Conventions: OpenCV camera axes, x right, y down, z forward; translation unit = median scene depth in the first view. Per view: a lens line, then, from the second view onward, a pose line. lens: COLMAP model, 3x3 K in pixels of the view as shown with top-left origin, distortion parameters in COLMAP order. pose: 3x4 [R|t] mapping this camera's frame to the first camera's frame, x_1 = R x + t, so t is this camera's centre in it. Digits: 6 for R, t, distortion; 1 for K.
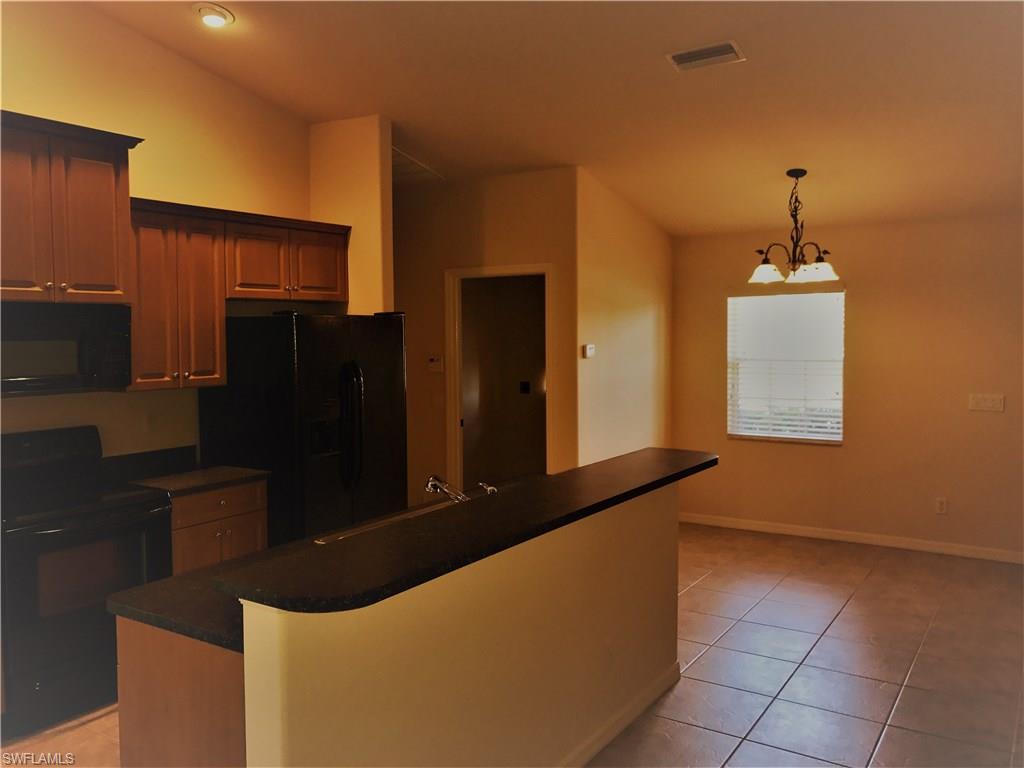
lens RADIAL K [[828.9, 0, 514.8], [0, 828.9, 371.9], [0, 0, 1]] dist [0.095740, -0.224022]
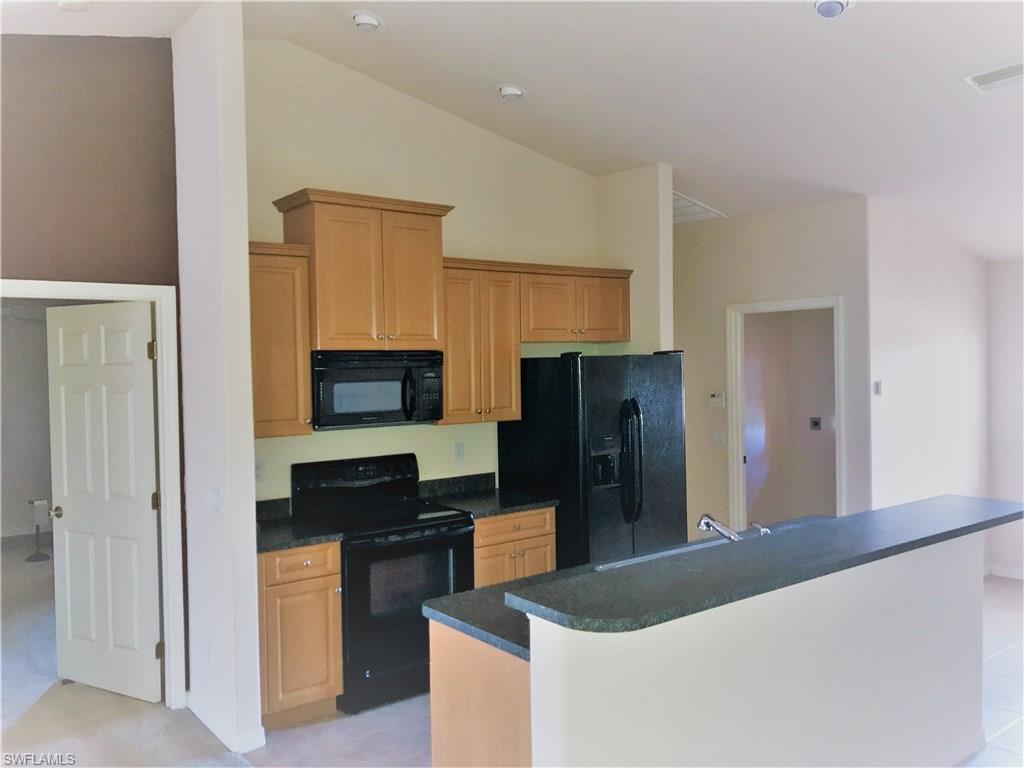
lens RADIAL K [[849.2, 0, 512.0], [0, 849.2, 384.0], [0, 0, 1]] dist [0.005211, -0.000951]
pose [[0.940836, 0.002662, -0.338852, 0.024307], [-0.008129, 0.999859, -0.014716, -0.014574], [0.338765, 0.016599, 0.940725, -0.059555]]
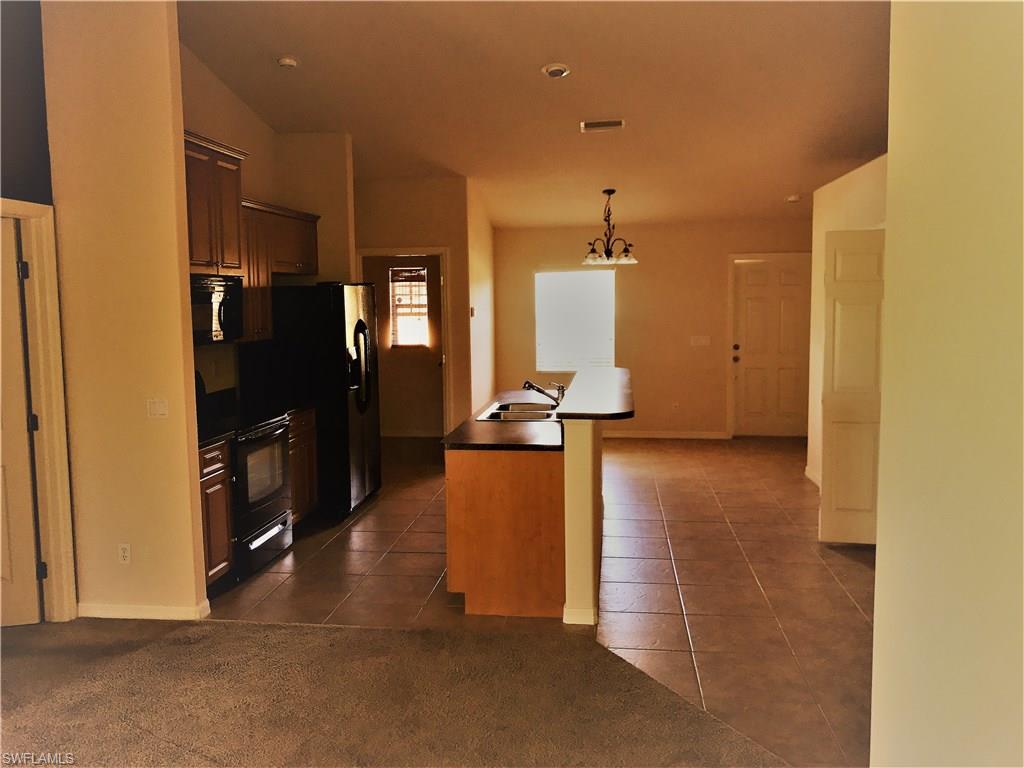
lens RADIAL K [[849.2, 0, 512.0], [0, 849.2, 384.0], [0, 0, 1]] dist [0.005211, -0.000951]
pose [[0.899873, -0.041915, 0.434133, -0.597203], [0.017657, 0.998056, 0.059763, 0.015270], [-0.435794, -0.046114, 0.898864, -0.373446]]
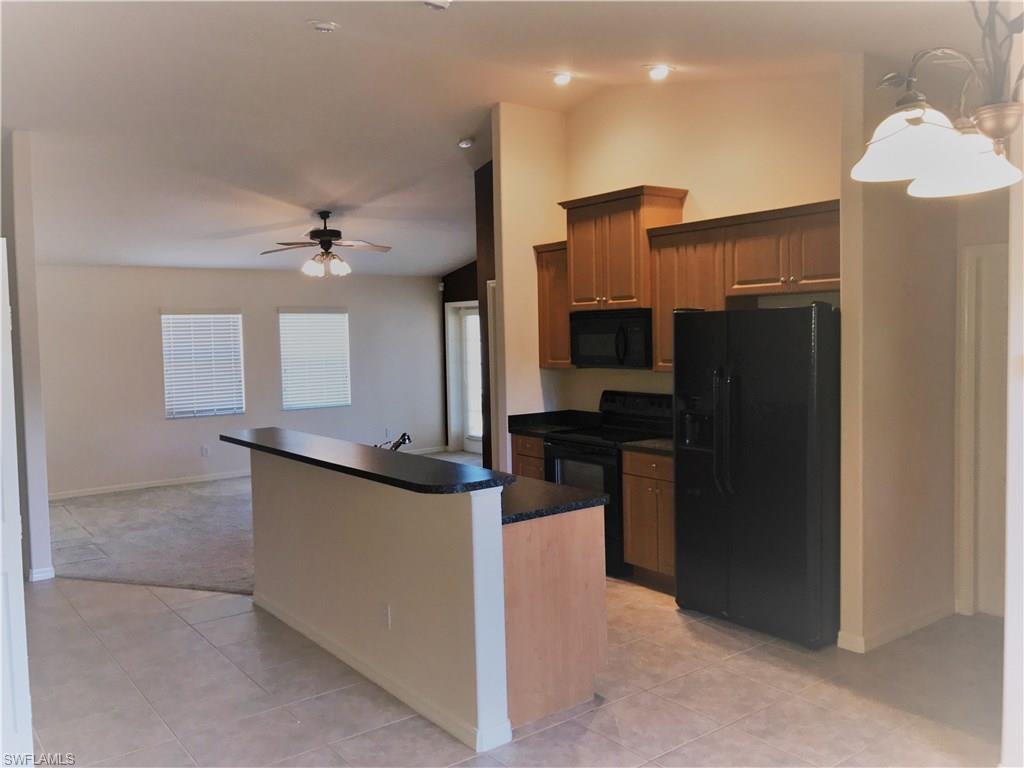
lens RADIAL K [[849.2, 0, 512.0], [0, 849.2, 384.0], [0, 0, 1]] dist [0.005211, -0.000951]
pose [[-0.339321, 0.078256, -0.937410, 0.804984], [-0.016652, 0.995878, 0.089164, -0.066966], [0.940523, 0.045865, -0.336619, 1.098386]]
